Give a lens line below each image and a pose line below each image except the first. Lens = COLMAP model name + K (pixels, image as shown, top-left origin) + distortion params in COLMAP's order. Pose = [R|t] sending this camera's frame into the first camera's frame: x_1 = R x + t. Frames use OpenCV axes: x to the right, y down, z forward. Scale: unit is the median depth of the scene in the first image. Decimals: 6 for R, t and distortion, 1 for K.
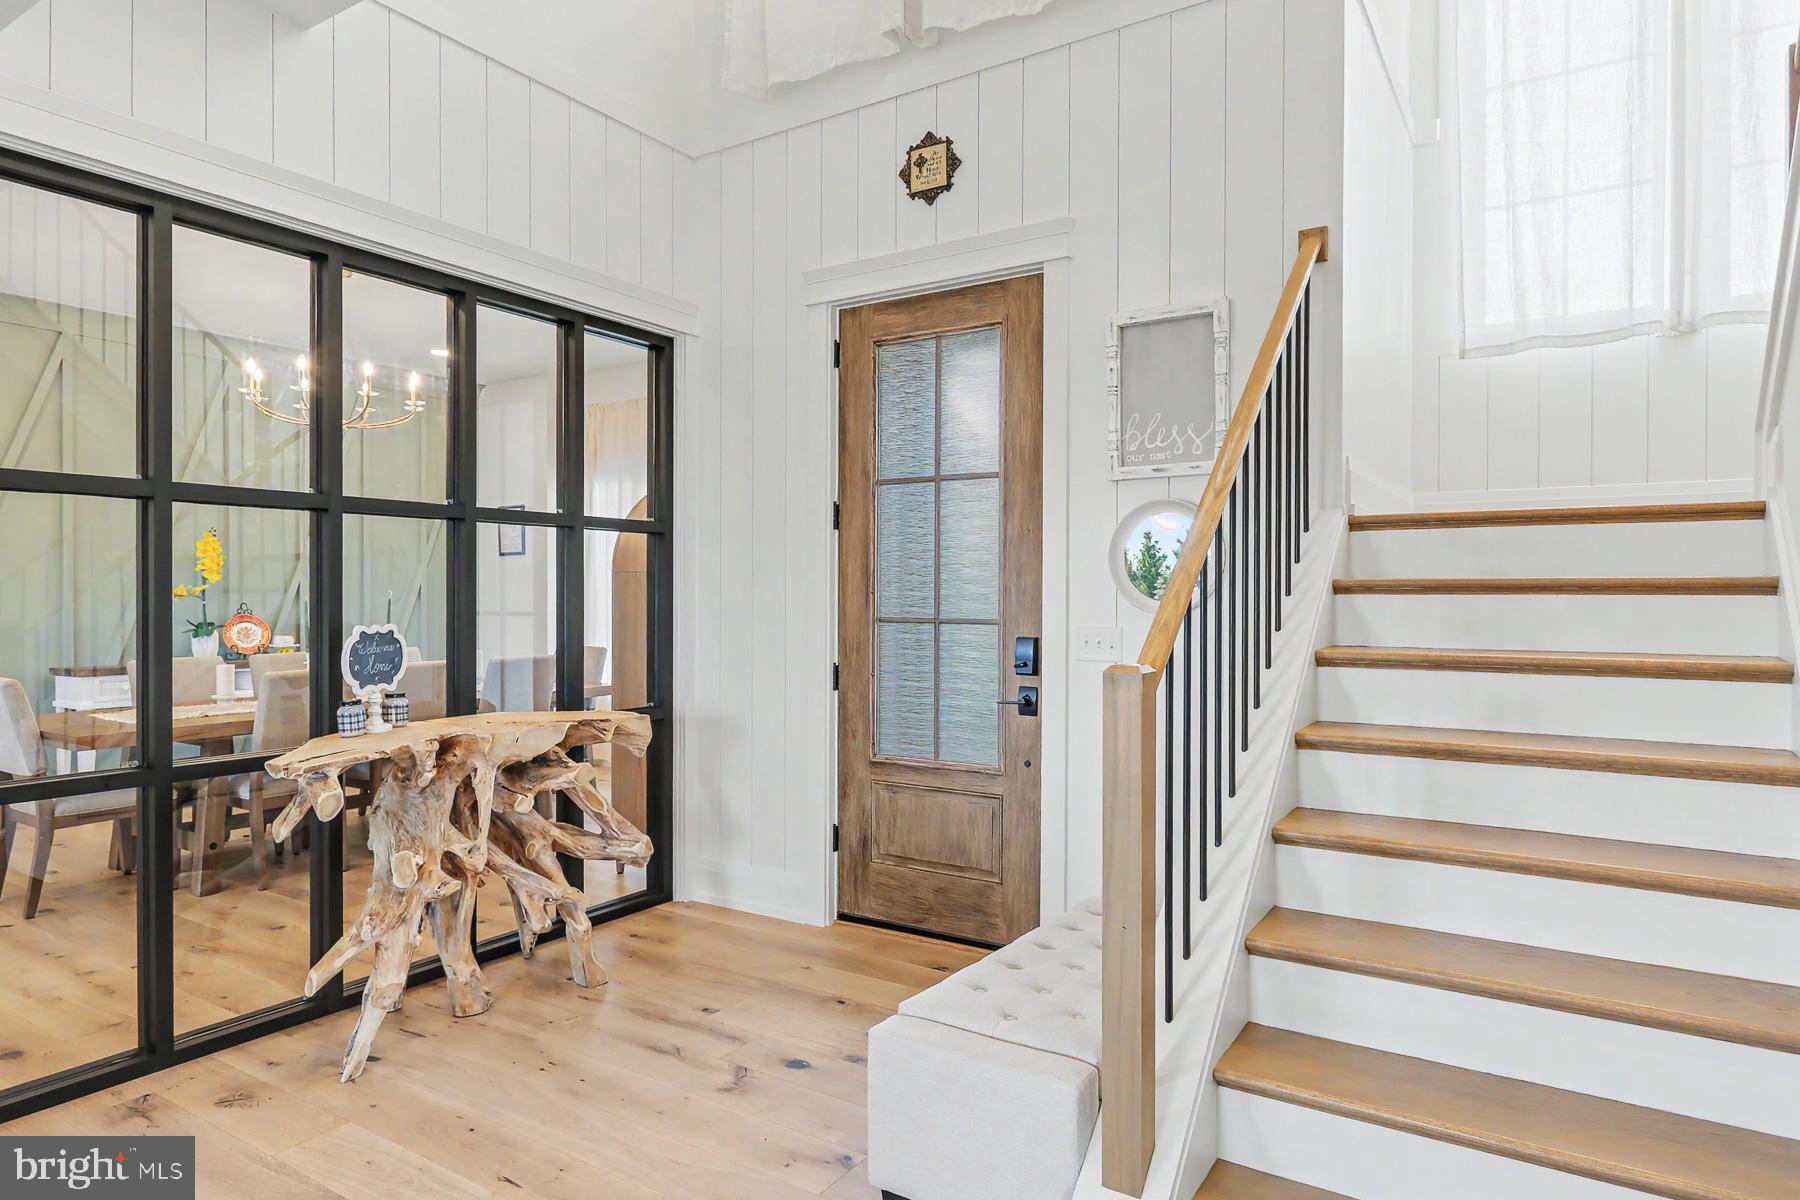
lens RADIAL K [[1039.5, 0, 900.0], [0, 1039.5, 600.0], [0, 0, 1]] dist [0.000651, -0.000474]
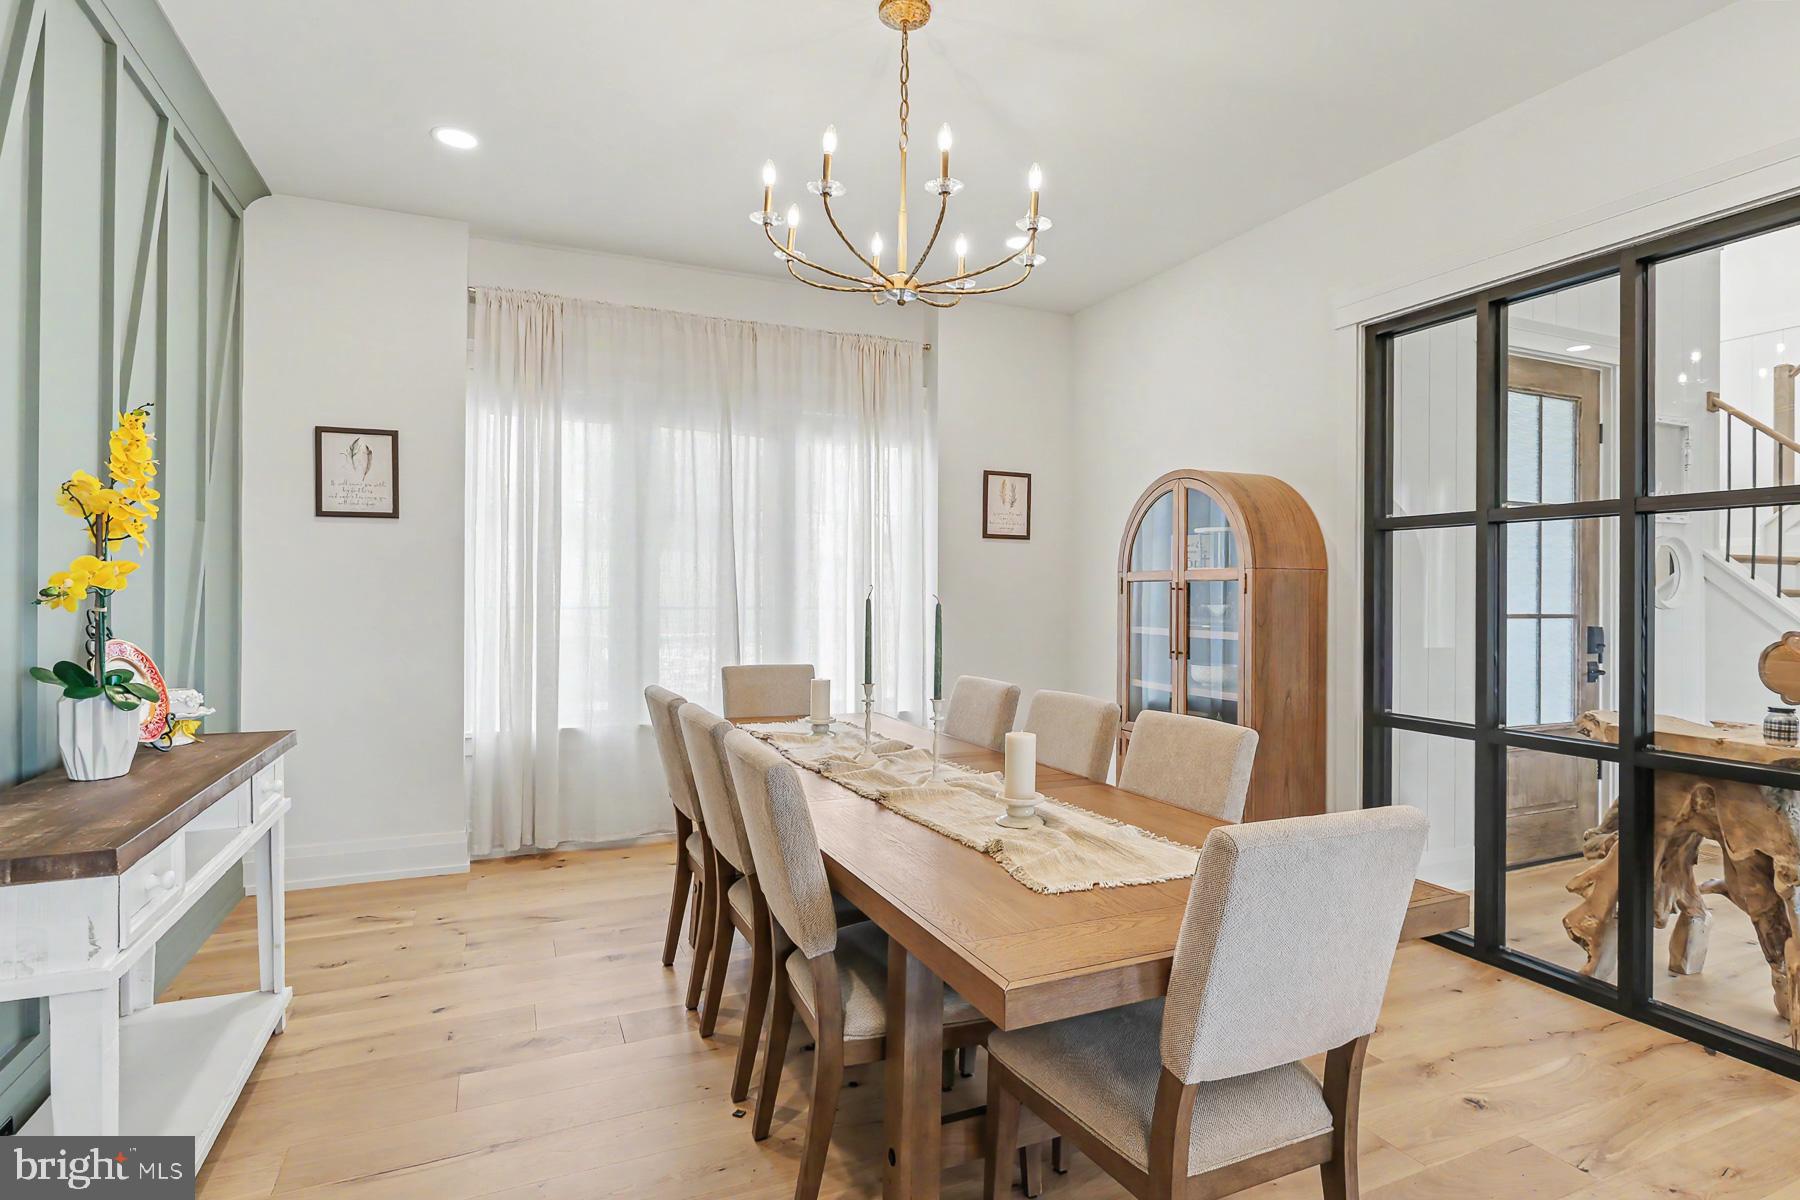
lens RADIAL K [[929.5, 0, 900.0], [0, 929.5, 600.0], [0, 0, 1]] dist [-0.000640, -0.000403]
pose [[0.551201, -0.006964, 0.834343, -0.790413], [-0.002134, 0.999950, 0.009756, -0.004671], [-0.834370, -0.007158, 0.551159, 0.605312]]
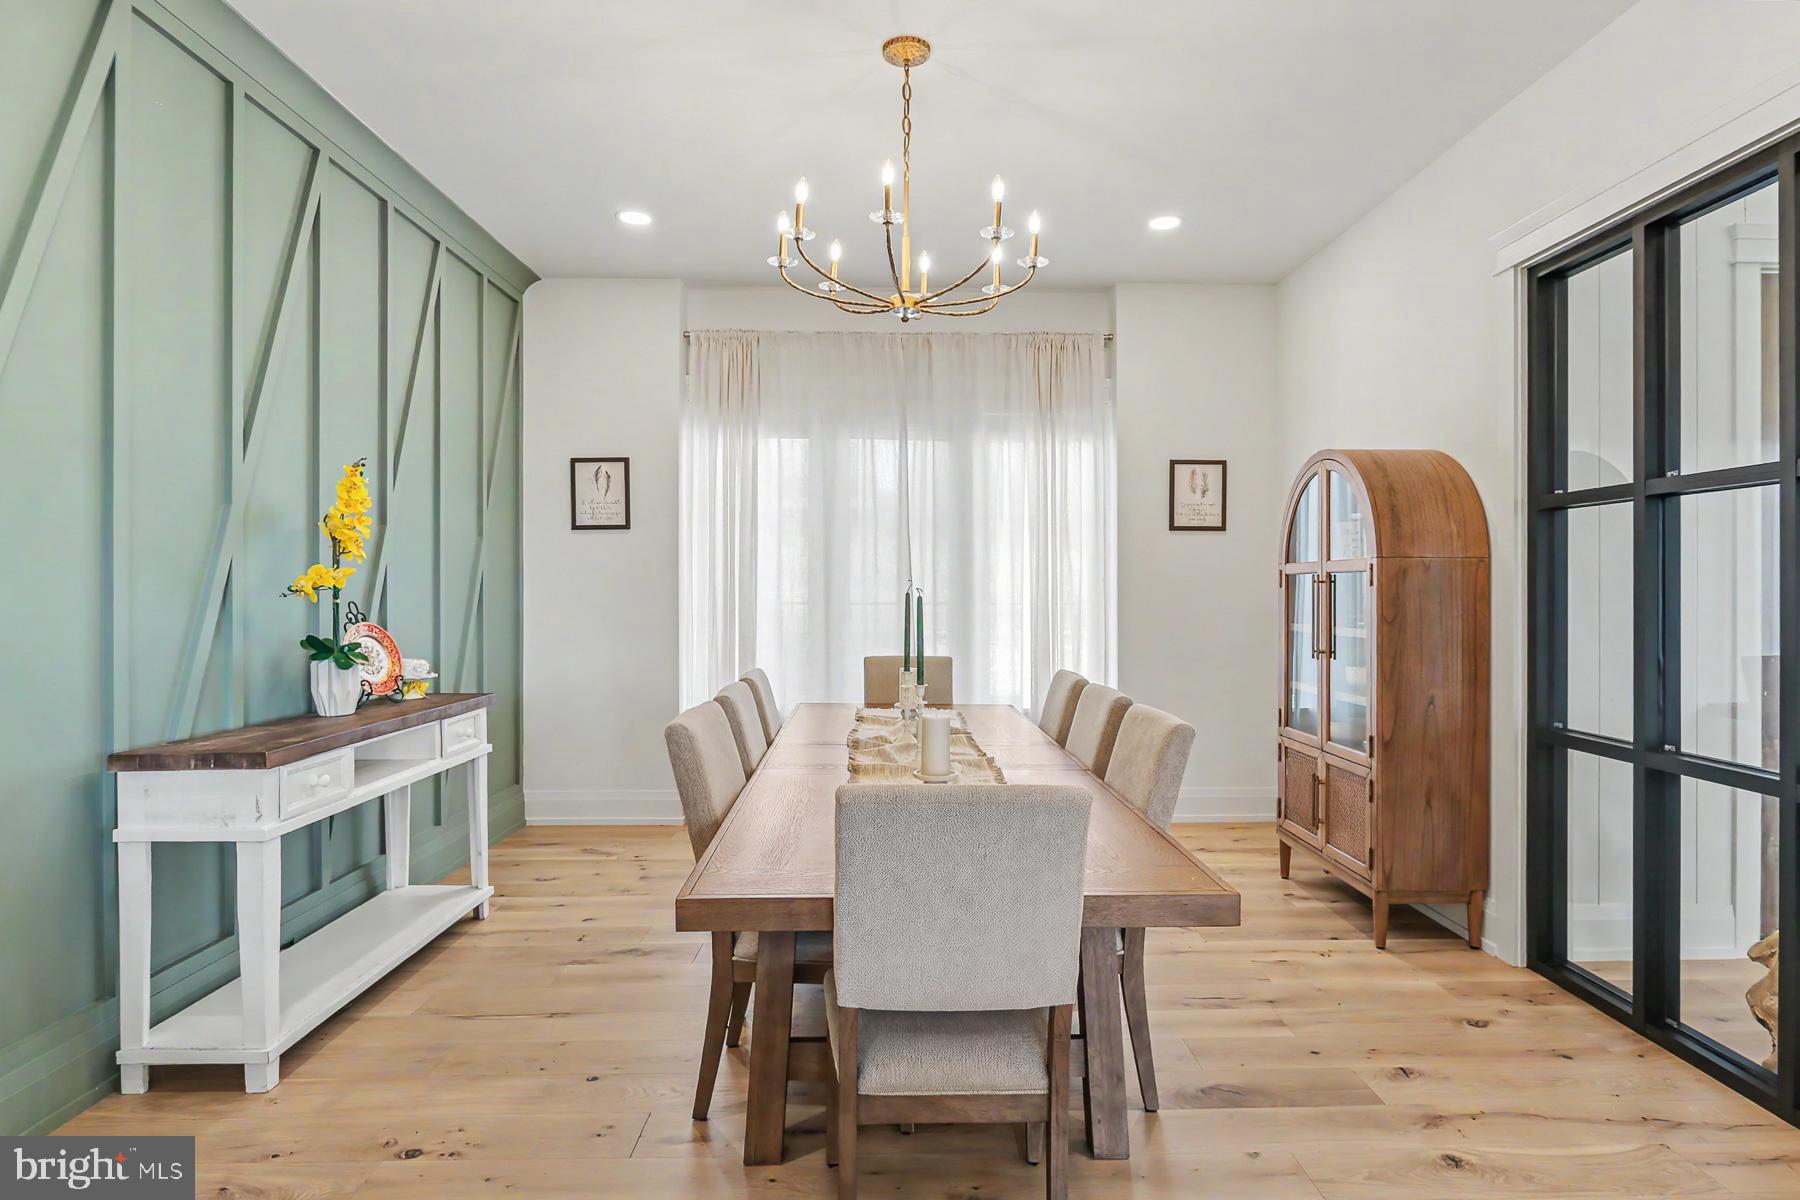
lens RADIAL K [[964.8, 0, 900.0], [0, 964.8, 600.0], [0, 0, 1]] dist [-0.002899, -0.001262]
pose [[0.834146, -0.009117, 0.551468, -0.705048], [0.003537, 0.999931, 0.011182, -0.002655], [-0.551532, -0.007377, 0.834121, 0.445973]]
